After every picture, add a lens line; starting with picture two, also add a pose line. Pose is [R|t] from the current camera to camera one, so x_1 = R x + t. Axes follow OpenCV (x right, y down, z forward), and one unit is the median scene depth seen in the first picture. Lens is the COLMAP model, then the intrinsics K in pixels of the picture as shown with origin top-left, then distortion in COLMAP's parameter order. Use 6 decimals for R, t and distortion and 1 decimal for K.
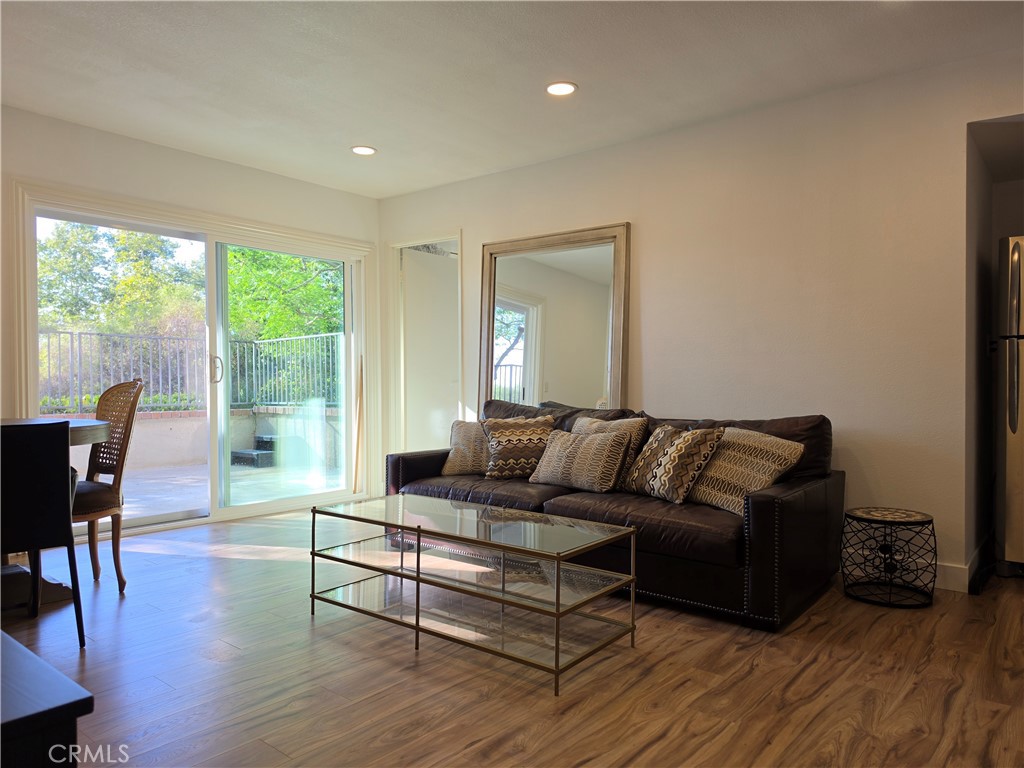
lens RADIAL K [[712.8, 0, 512.2], [0, 712.8, 383.5], [0, 0, 1]] dist [0.053339, -0.066598]
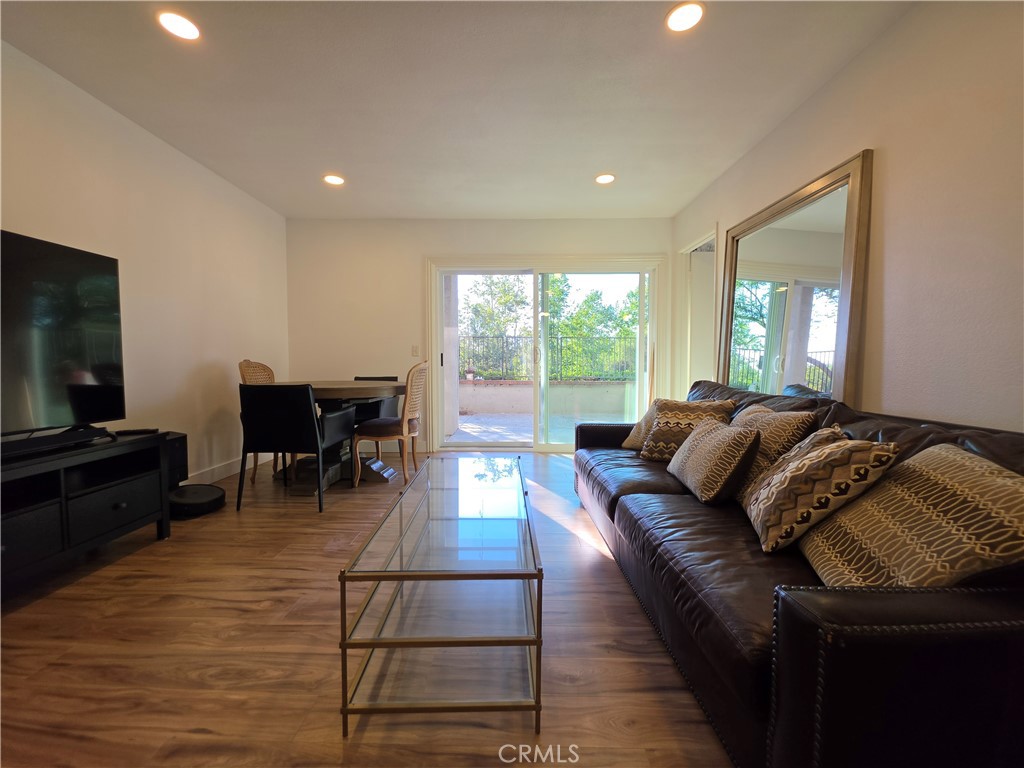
lens RADIAL K [[411.6, 0, 507.8], [0, 411.6, 378.0], [0, 0, 1]] dist [-0.003604, -0.000822]
pose [[0.617586, 0.027352, -0.786028, 0.354218], [-0.001990, 0.999446, 0.033214, 0.000375], [0.786501, -0.018948, 0.617298, 0.560746]]
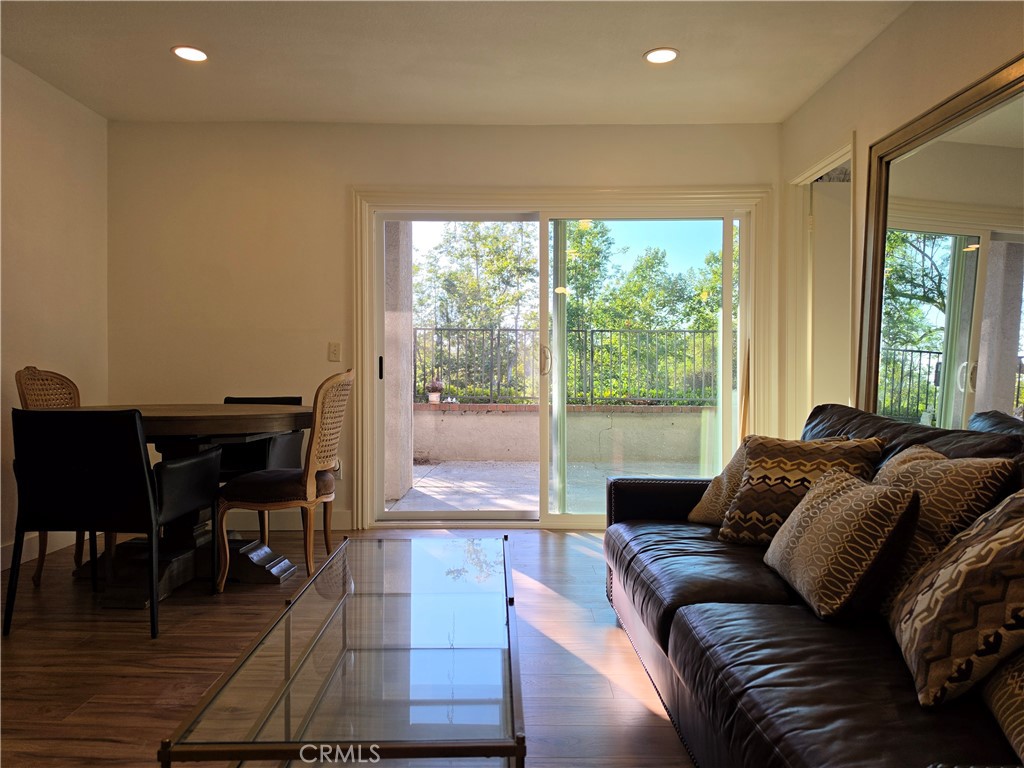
lens RADIAL K [[712.8, 0, 513.5], [0, 712.8, 380.1], [0, 0, 1]] dist [0.053339, -0.066598]
pose [[0.627908, 0.006171, -0.778263, 0.363622], [-0.004399, 0.999981, 0.004380, 0.001942], [0.778275, 0.000673, 0.627923, 0.574204]]
